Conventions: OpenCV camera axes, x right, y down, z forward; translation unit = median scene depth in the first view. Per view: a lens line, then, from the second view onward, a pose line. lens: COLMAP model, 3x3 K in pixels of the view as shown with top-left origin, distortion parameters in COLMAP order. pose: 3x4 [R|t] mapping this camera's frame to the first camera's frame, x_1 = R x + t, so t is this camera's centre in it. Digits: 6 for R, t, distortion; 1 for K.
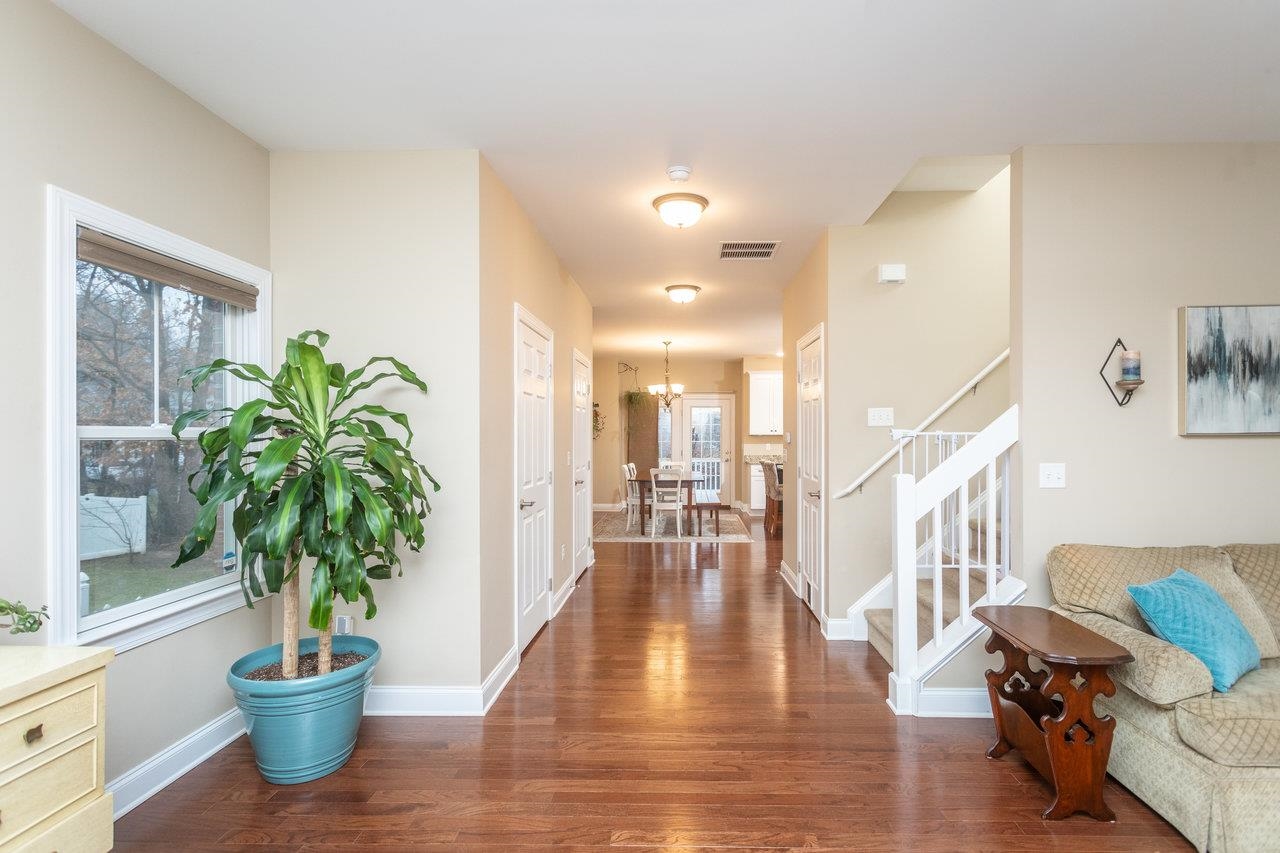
lens RADIAL K [[625.6, 0, 651.7], [0, 625.6, 415.9], [0, 0, 1]] dist [0.000299, 0.000473]
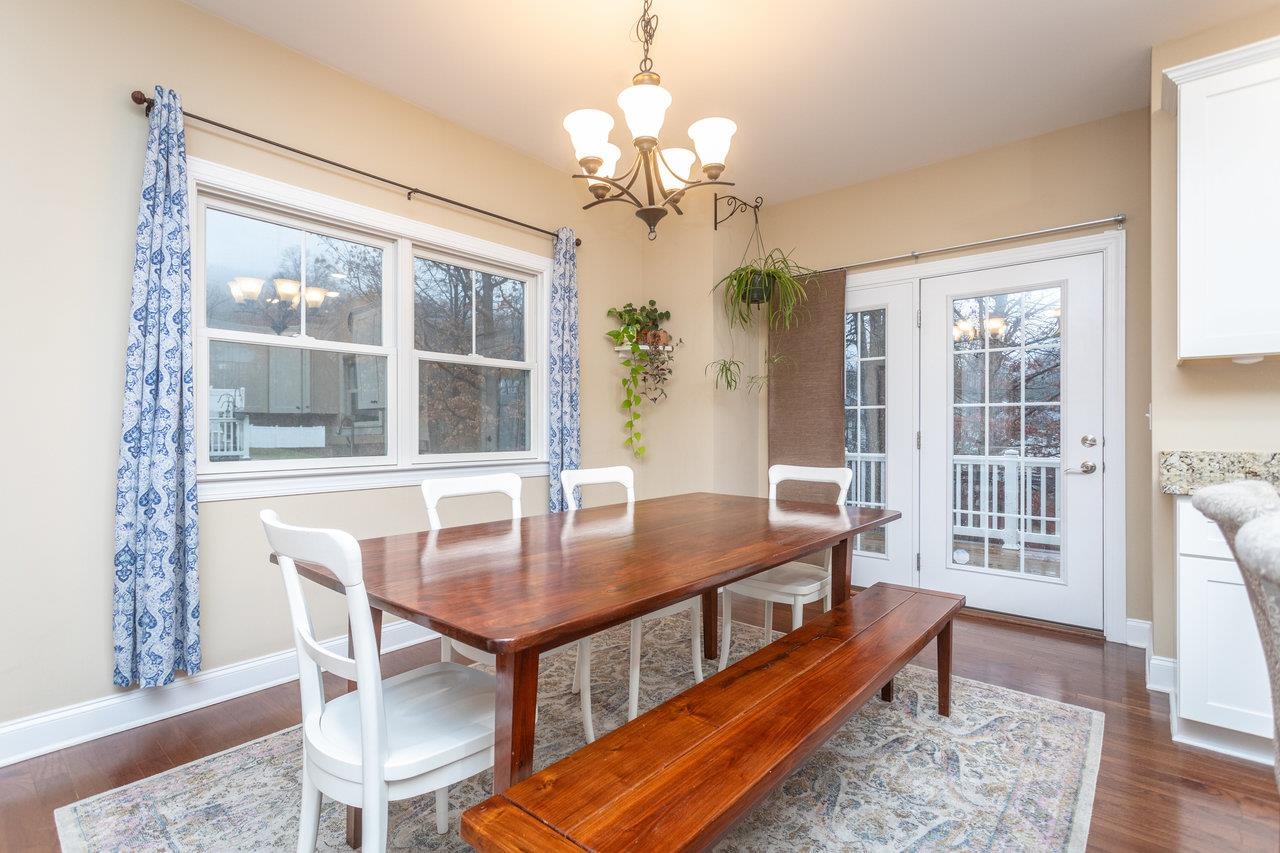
lens RADIAL K [[596.7, 0, 639.9], [0, 596.7, 426.1], [0, 0, 1]] dist [0.002152, 0.000378]
pose [[0.795778, 0.007374, -0.605544, 0.148987], [0.011241, 0.999574, 0.026945, 0.050180], [0.605484, -0.028249, 0.795356, 0.802708]]
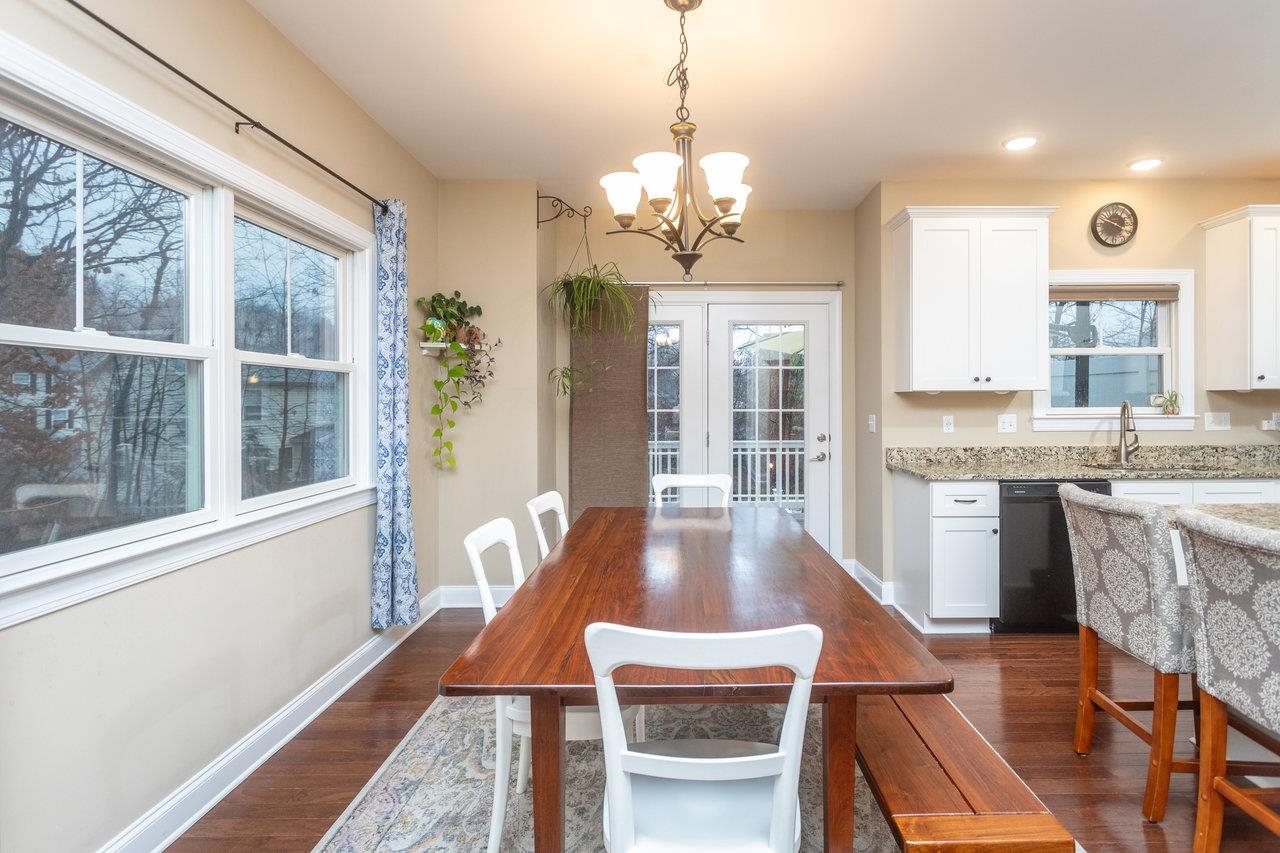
lens RADIAL K [[622.5, 0, 682.8], [0, 622.5, 399.7], [0, 0, 1]] dist [0.003081, 0.000987]
pose [[0.997819, 0.003923, 0.065894, 0.008900], [-0.005924, 0.999526, 0.030212, 0.027047], [-0.065744, -0.030536, 0.997369, 0.744097]]
